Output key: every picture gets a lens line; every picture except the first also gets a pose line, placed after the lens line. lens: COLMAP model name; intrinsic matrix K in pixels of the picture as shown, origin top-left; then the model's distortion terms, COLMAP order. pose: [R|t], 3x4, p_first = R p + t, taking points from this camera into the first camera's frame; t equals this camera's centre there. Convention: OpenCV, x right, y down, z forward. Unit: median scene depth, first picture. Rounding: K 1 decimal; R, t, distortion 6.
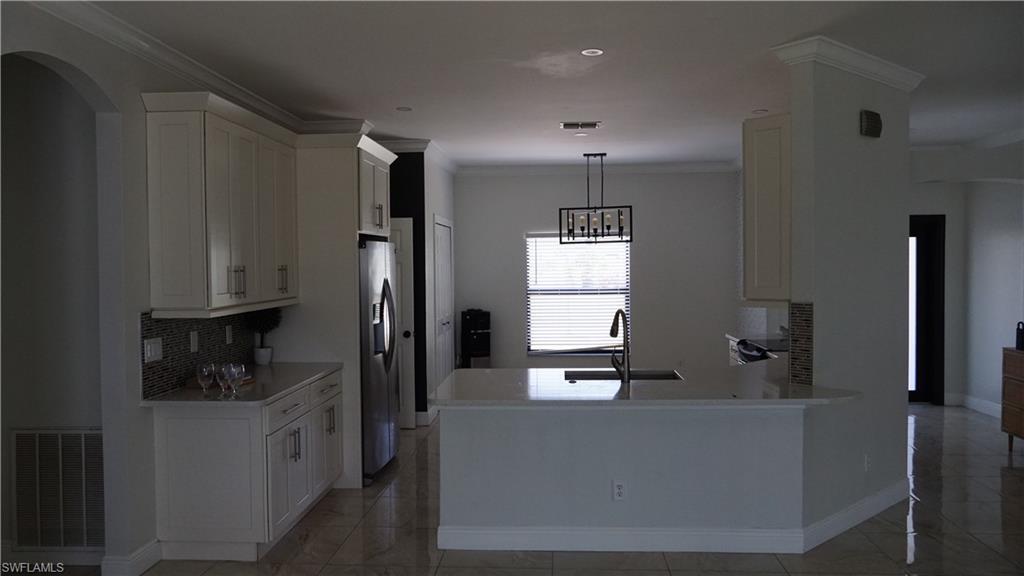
lens RADIAL K [[766.7, 0, 512.0], [0, 766.7, 288.0], [0, 0, 1]] dist [-0.043047, 0.071860]
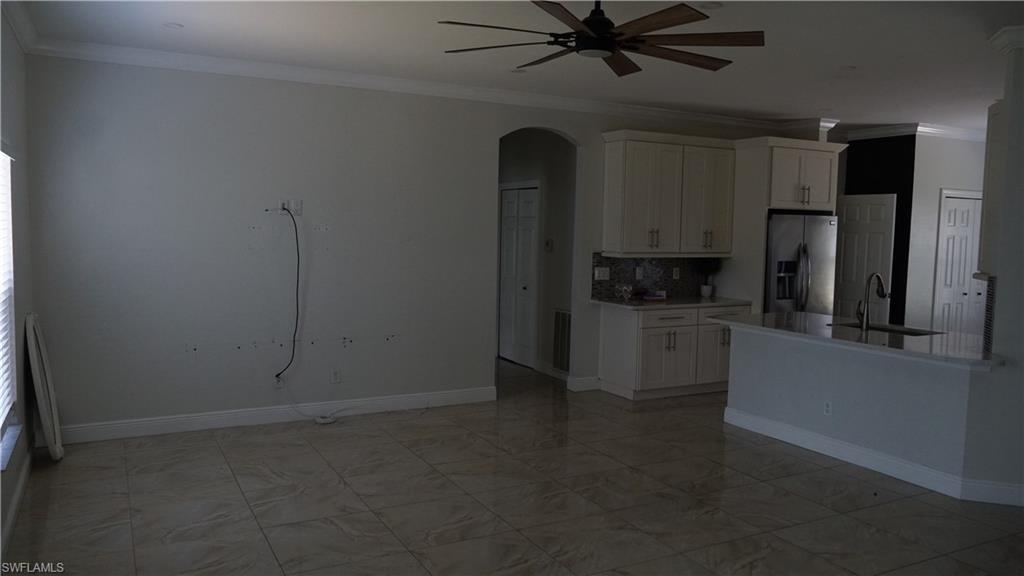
lens RADIAL K [[766.7, 0, 512.0], [0, 766.7, 288.0], [0, 0, 1]] dist [-0.043047, 0.071860]
pose [[0.534802, 0.092560, -0.839893, 0.611679], [-0.054414, 0.995692, 0.075082, -0.006649], [0.843224, 0.005548, 0.537534, -0.106612]]
